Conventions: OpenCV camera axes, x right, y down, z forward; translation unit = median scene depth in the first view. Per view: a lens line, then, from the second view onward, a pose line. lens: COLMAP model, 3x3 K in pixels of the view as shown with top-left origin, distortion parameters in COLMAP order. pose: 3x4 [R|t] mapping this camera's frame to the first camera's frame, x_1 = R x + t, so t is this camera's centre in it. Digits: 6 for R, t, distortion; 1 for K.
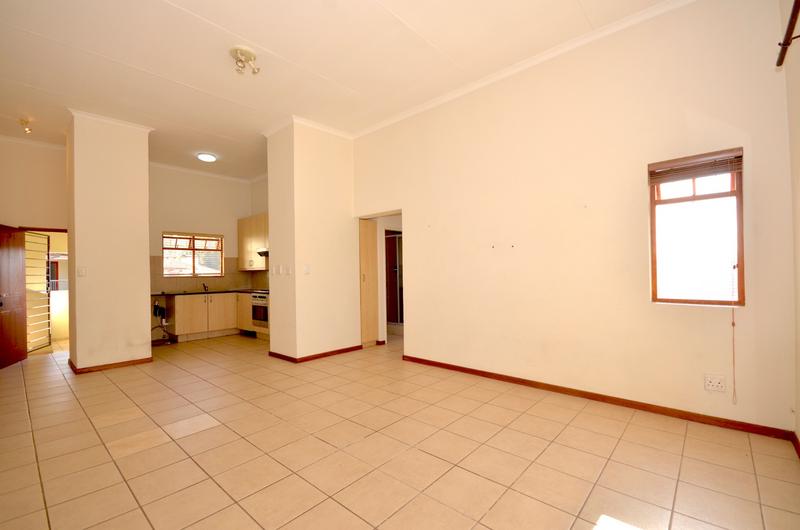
lens RADIAL K [[351.3, 0, 400.0], [0, 351.3, 265.0], [0, 0, 1]] dist [0.010414, -0.015416]
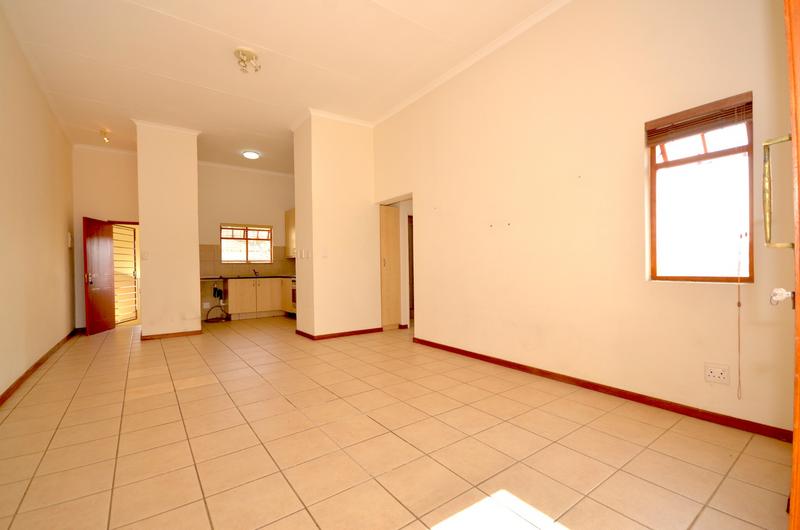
lens RADIAL K [[351.3, 0, 400.0], [0, 351.3, 265.0], [0, 0, 1]] dist [0.010414, -0.015416]
pose [[0.978094, 0.000470, -0.208165, 0.173872], [0.002834, 0.999875, 0.015571, 0.031205], [0.208146, -0.015820, 0.977970, 0.006281]]
